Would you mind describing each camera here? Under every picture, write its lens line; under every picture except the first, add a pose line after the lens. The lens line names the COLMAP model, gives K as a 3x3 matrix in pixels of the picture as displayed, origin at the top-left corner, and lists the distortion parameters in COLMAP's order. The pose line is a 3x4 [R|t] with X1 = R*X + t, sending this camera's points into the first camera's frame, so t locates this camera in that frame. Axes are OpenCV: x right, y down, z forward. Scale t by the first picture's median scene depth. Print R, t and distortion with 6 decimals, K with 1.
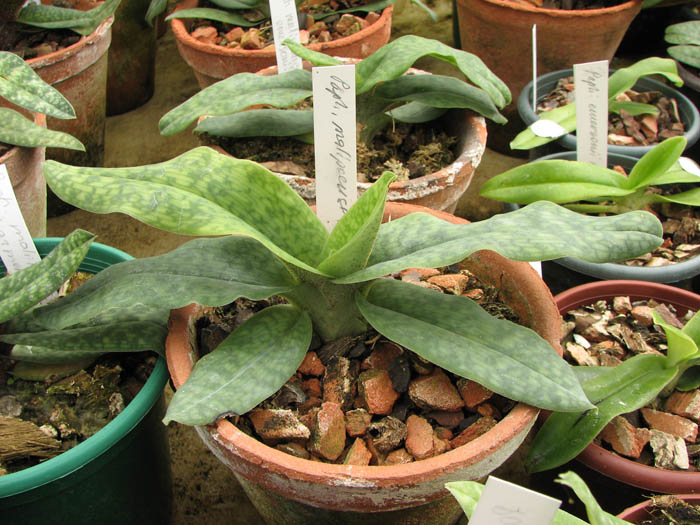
lens RADIAL K [[750.0, 0, 349.6], [0, 750.0, 261.8], [0, 0, 1]] dist [-0.100306, 0.000000]
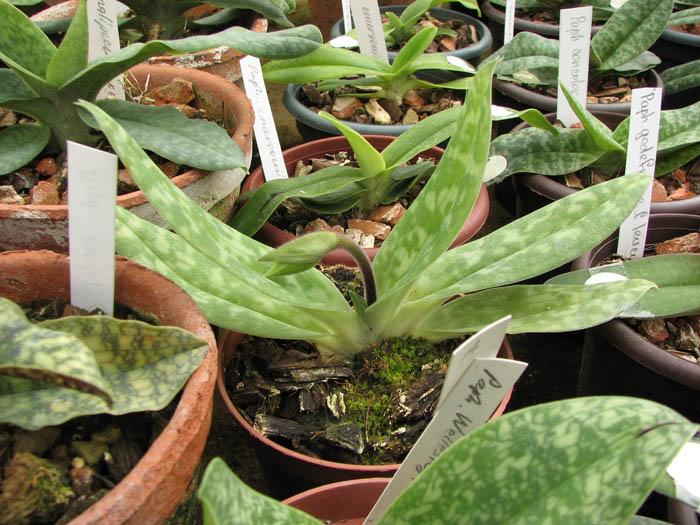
lens RADIAL K [[750.0, 0, 350.1], [0, 750.0, 264.9], [0, 0, 1]] dist [-0.100306, 0.000000]
pose [[0.999971, -0.007167, -0.002519, 0.455926], [0.006953, 0.997021, -0.076816, 0.405680], [0.003062, 0.076796, 0.997042, -0.172237]]
